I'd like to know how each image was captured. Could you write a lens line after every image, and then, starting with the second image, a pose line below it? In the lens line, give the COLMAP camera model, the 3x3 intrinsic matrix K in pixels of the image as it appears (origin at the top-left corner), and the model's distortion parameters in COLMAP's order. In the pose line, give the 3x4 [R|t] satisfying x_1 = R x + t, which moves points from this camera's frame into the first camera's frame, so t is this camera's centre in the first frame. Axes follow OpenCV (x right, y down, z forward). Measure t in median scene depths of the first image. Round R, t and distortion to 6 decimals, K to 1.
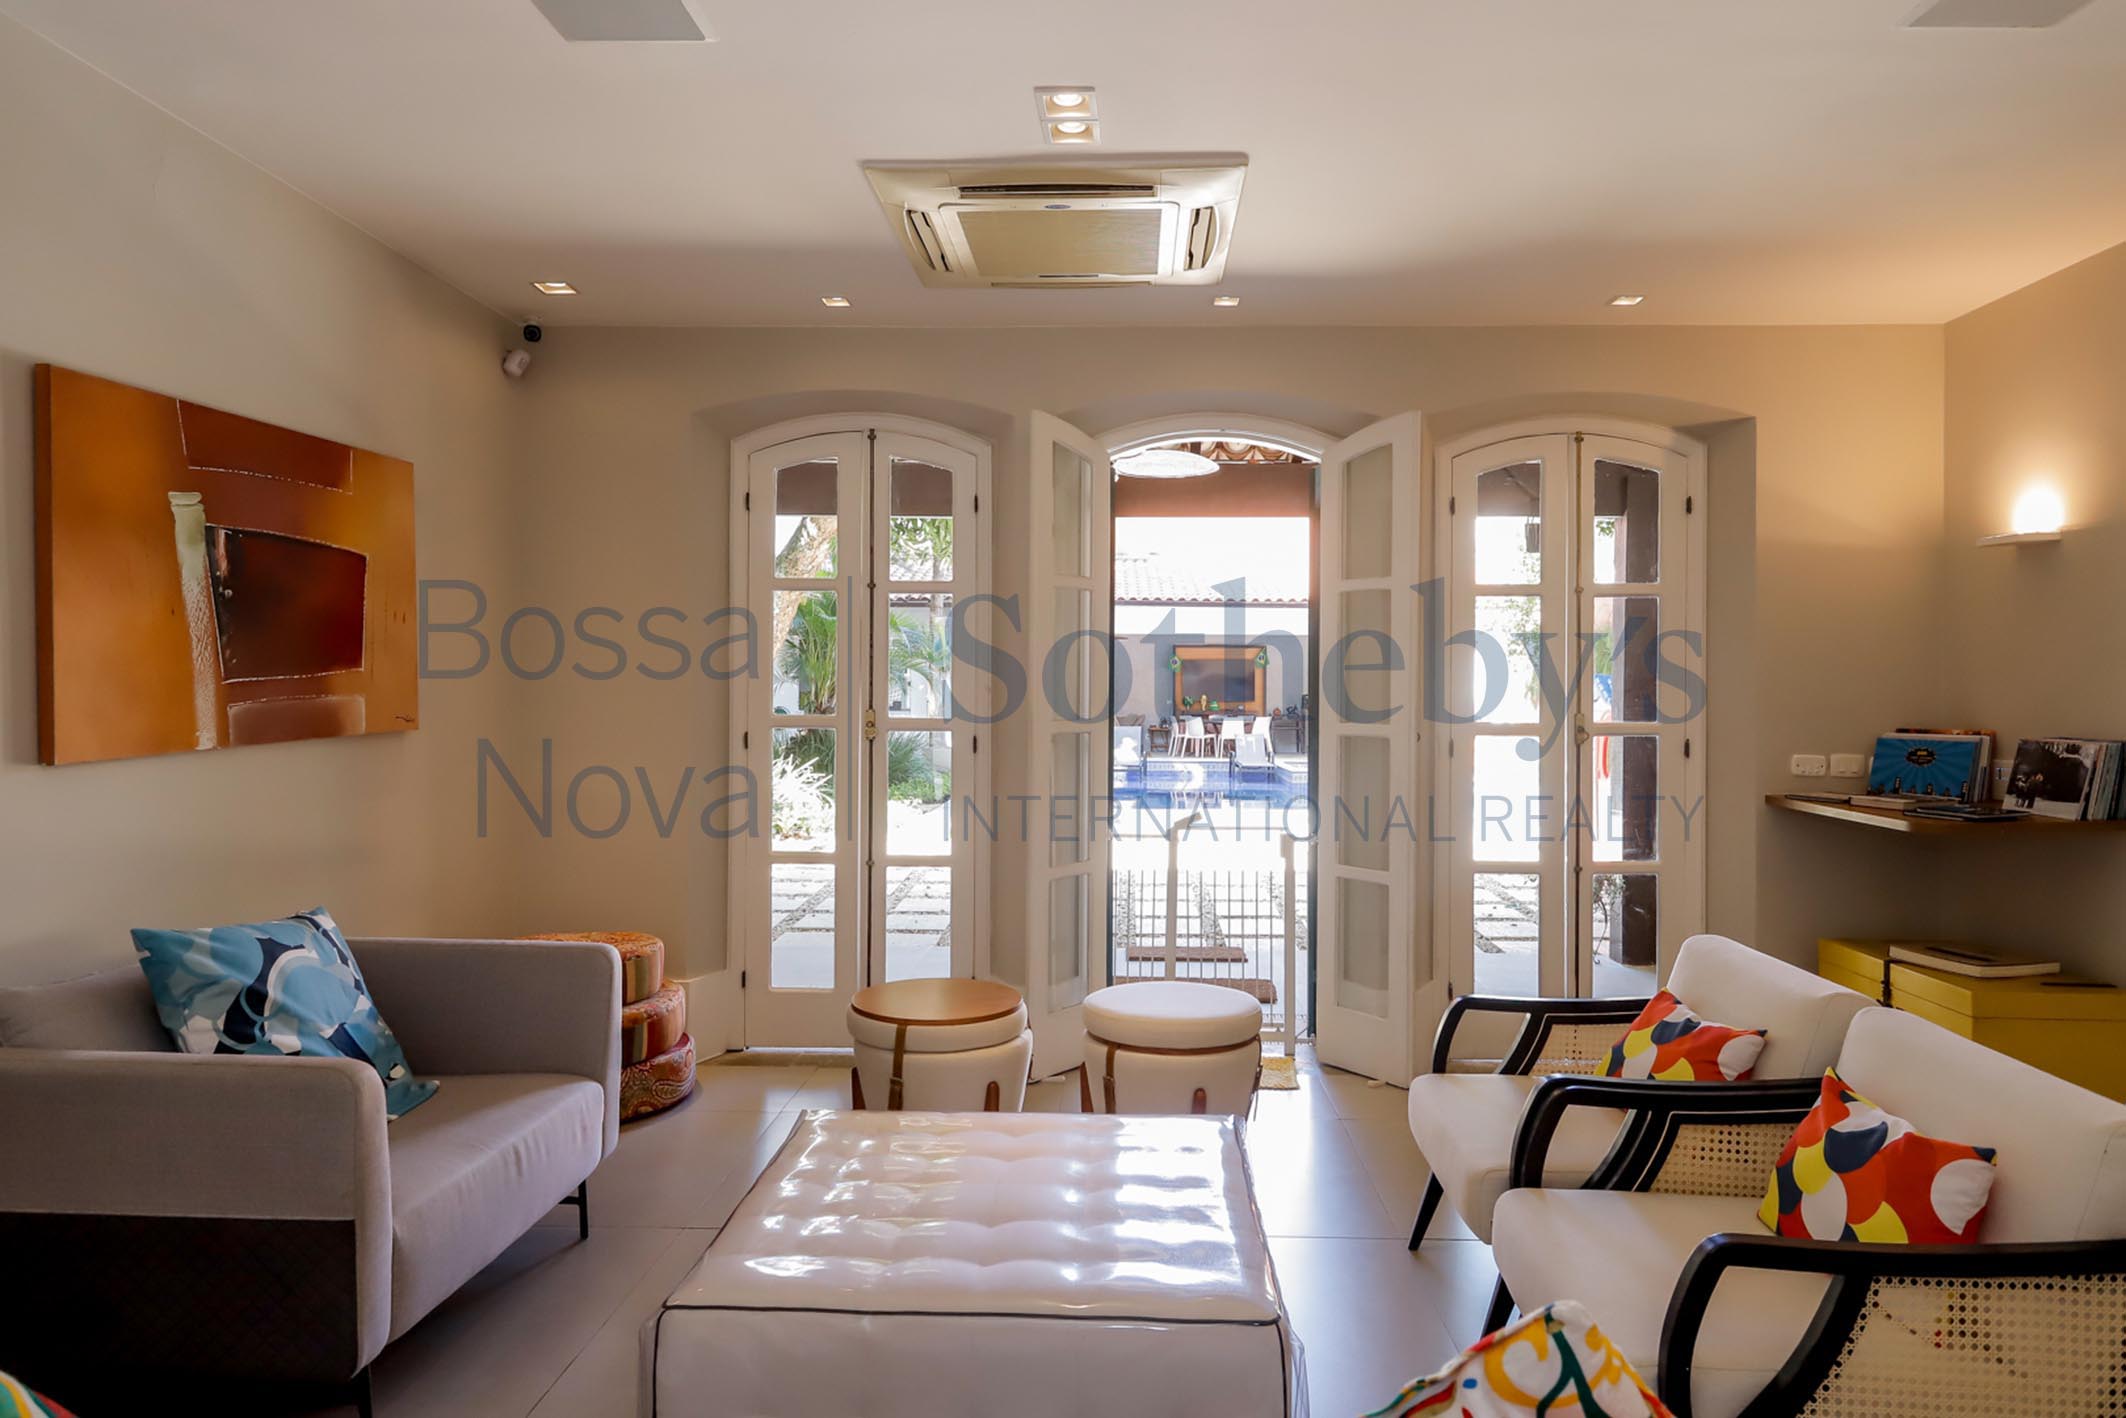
lens RADIAL K [[1254.6, 0, 1113.4], [0, 1254.6, 697.5], [0, 0, 1]] dist [0.008040, 0.004346]
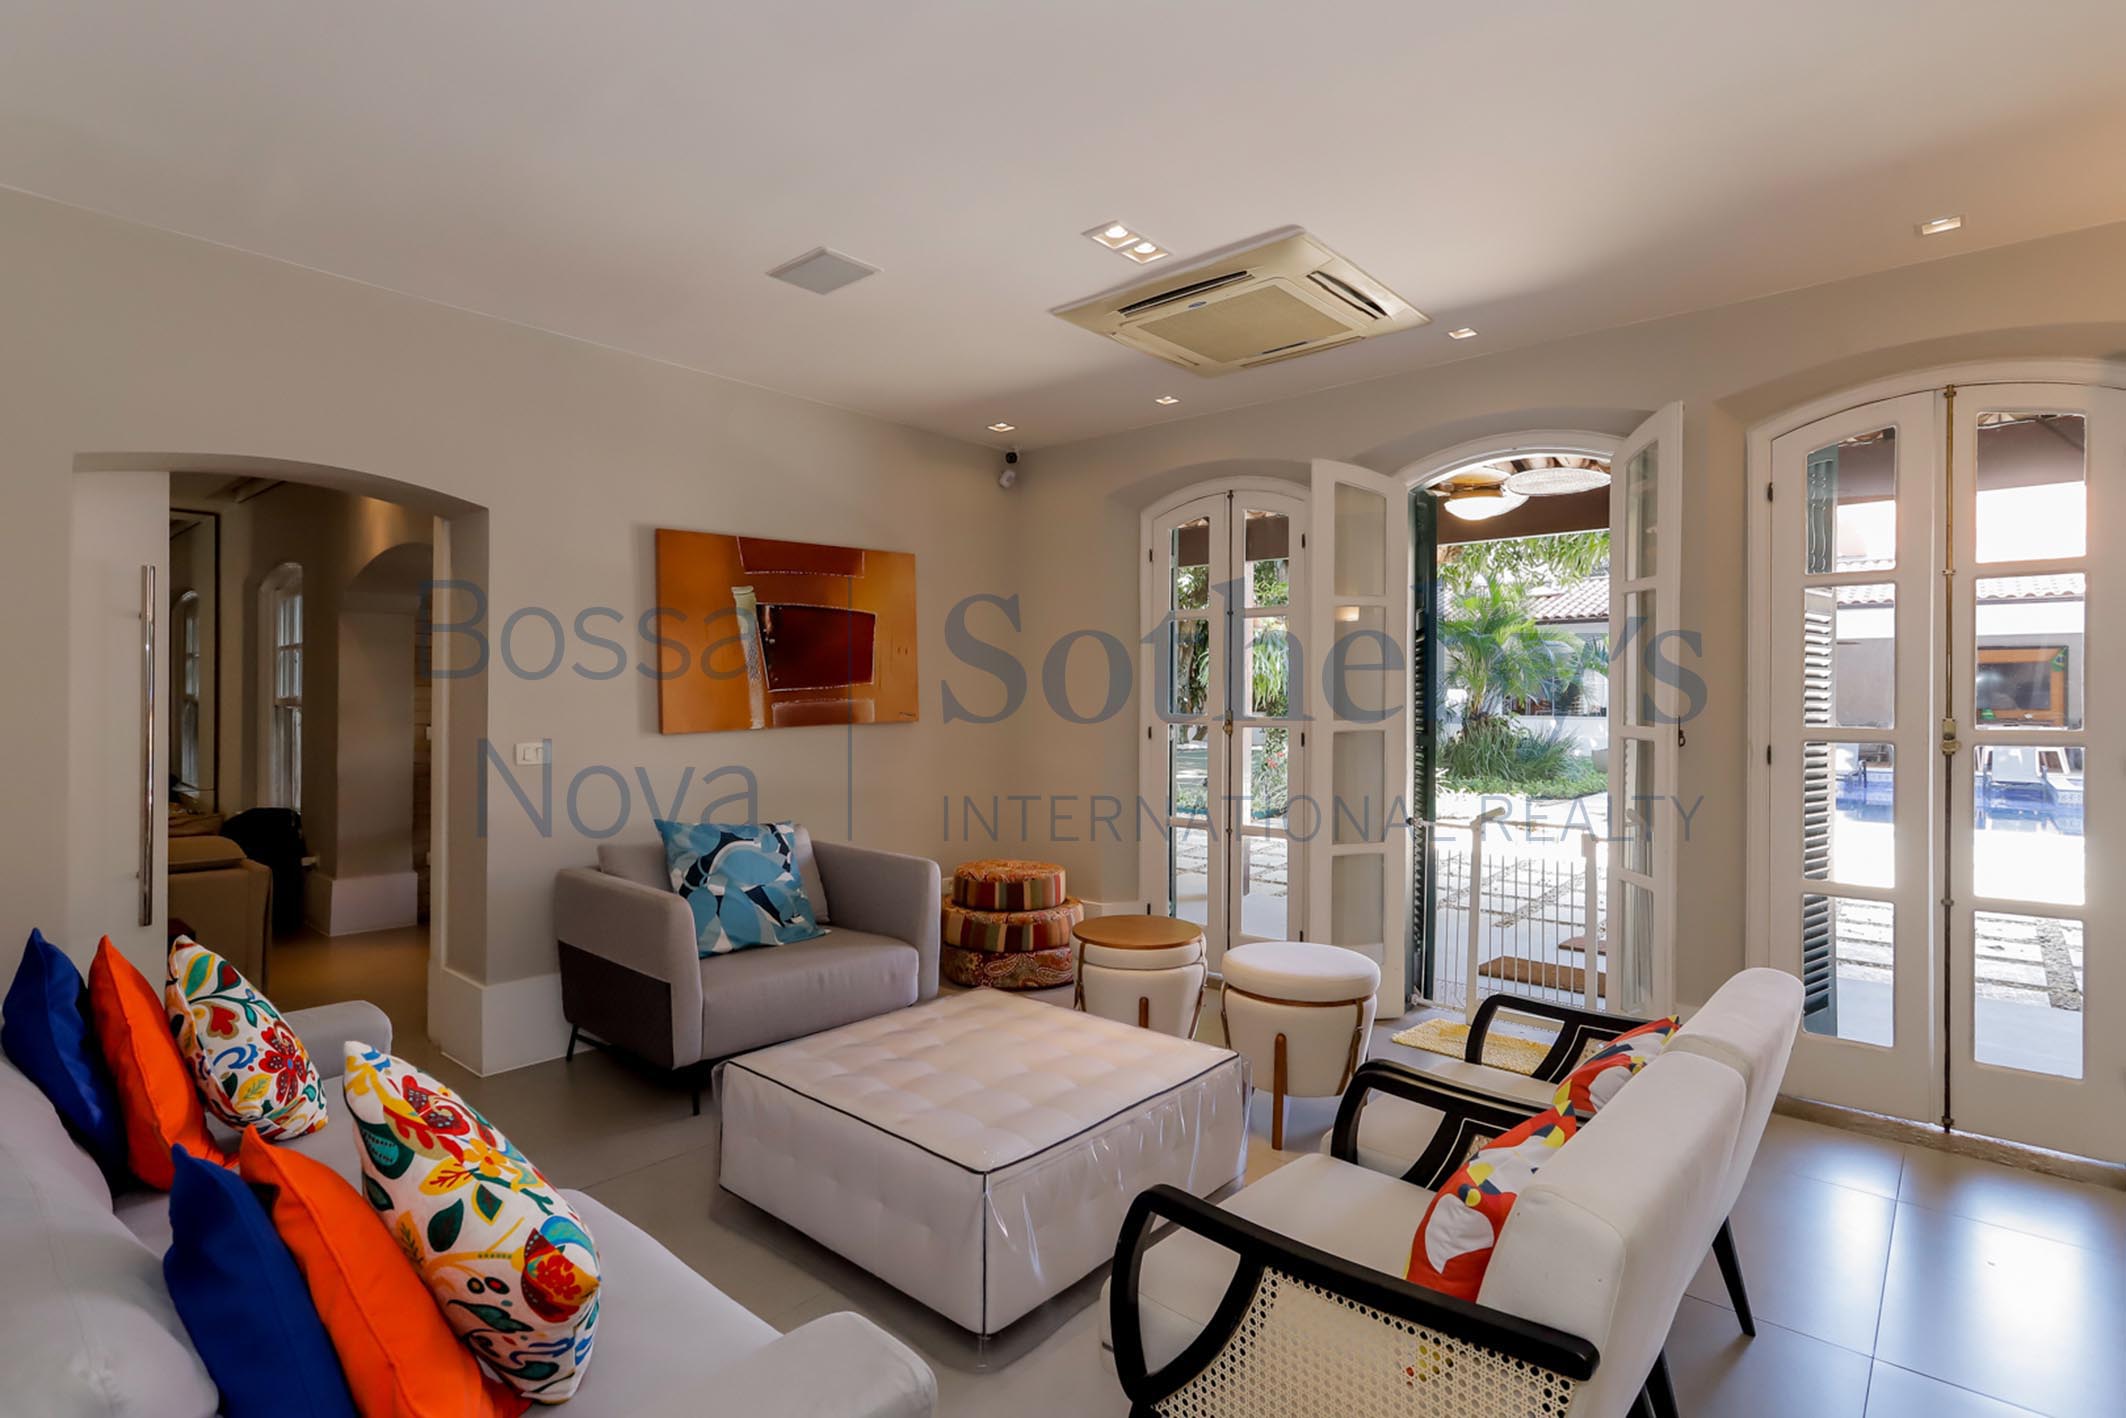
lens RADIAL K [[1034.6, 0, 1091.1], [0, 1034.6, 701.1], [0, 0, 1]] dist [-0.002312, 0.000607]
pose [[0.776341, -0.002113, -0.630310, 0.546633], [-0.000548, 0.999992, -0.004027, 0.007164], [0.630313, 0.003471, 0.776333, 0.147188]]
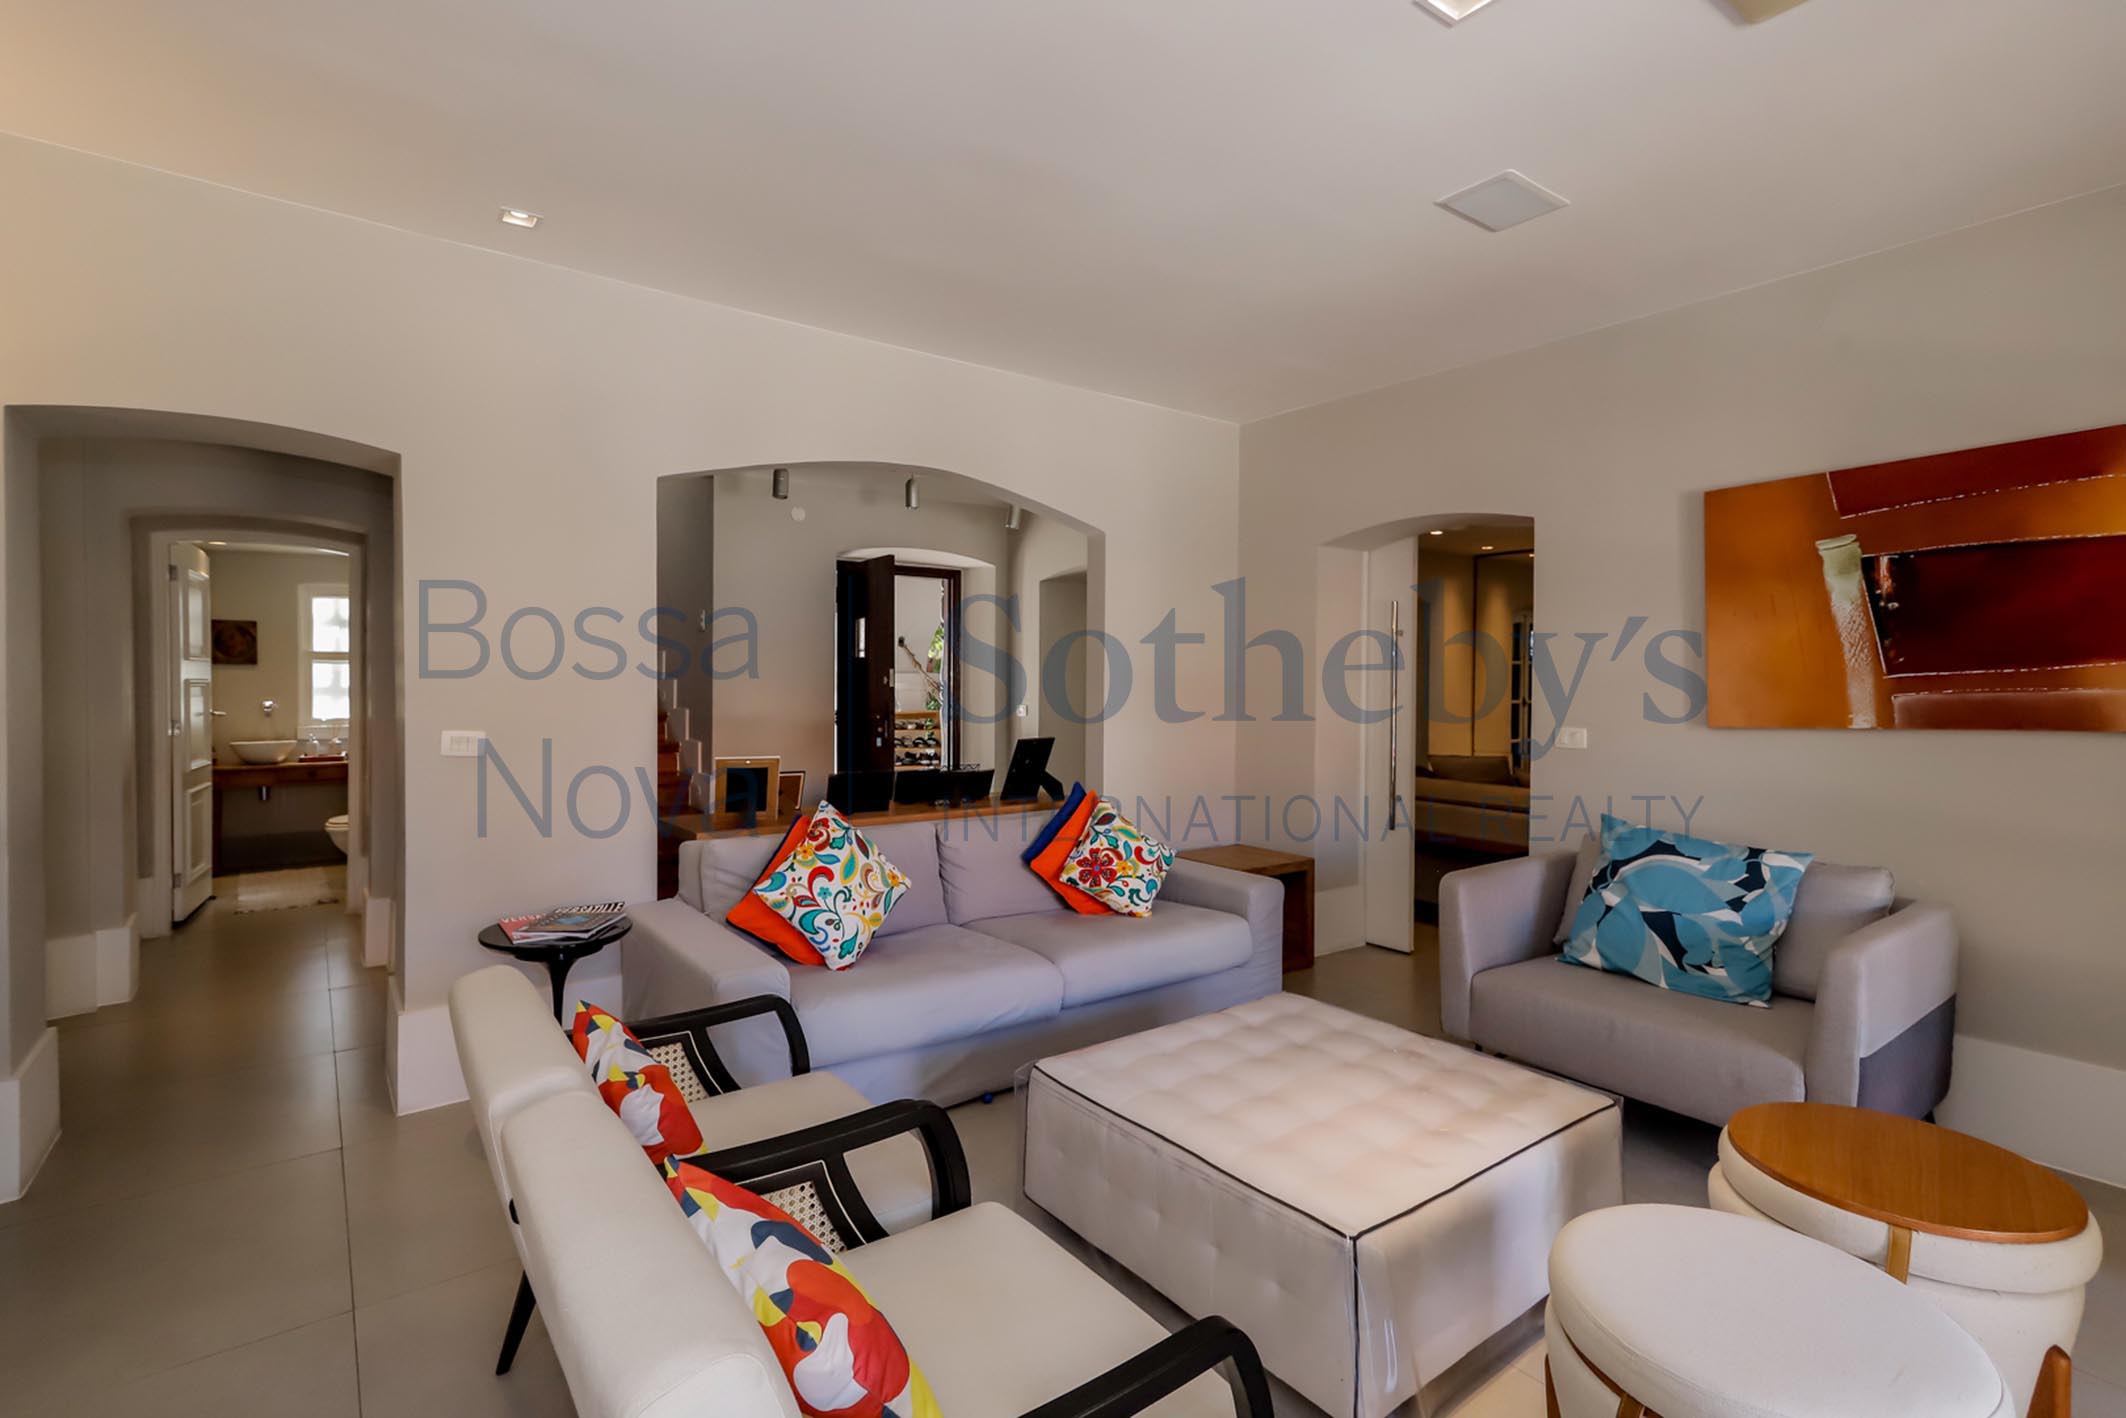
lens RADIAL K [[1012.2, 0, 1055.1], [0, 1012.2, 703.4], [0, 0, 1]] dist [0.013394, 0.001312]
pose [[-0.784122, 0.004182, -0.620593, 0.559995], [-0.012479, 0.999669, 0.022504, 0.001741], [0.620481, 0.025390, -0.783810, 1.238985]]
